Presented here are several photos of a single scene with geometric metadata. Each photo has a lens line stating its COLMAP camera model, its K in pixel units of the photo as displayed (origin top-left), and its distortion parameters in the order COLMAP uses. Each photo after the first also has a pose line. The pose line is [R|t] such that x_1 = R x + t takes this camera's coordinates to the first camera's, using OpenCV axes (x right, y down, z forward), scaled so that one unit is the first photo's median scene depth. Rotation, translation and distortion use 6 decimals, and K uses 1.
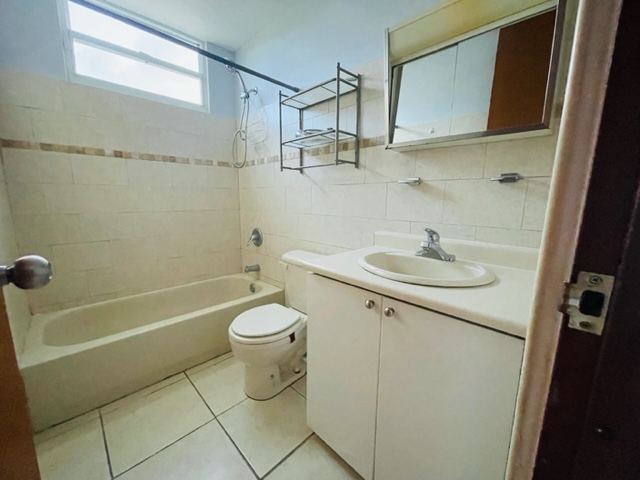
lens RADIAL K [[259.8, 0, 313.7], [0, 259.8, 242.6], [0, 0, 1]] dist [-0.004507, -0.000959]
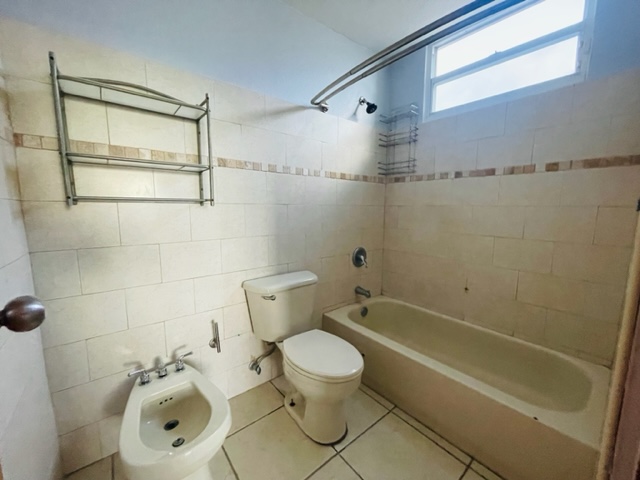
lens RADIAL K [[259.8, 0, 320.9], [0, 259.8, 240.6], [0, 0, 1]] dist [-0.004507, -0.000959]
pose [[-0.089517, 0.122223, -0.988457, 0.319632], [-0.174324, 0.975199, 0.136371, -0.138793], [0.980611, 0.184519, -0.065990, 0.599373]]
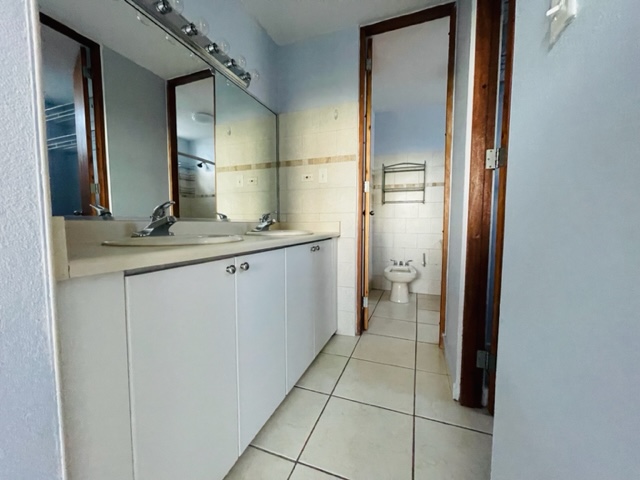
lens RADIAL K [[259.8, 0, 319.1], [0, 259.8, 245.0], [0, 0, 1]] dist [-0.004507, -0.000959]
pose [[-0.913346, 0.019324, -0.406726, 0.641699], [-0.078387, 0.971845, 0.222200, -0.138477], [0.399569, 0.234828, -0.886115, 1.057318]]
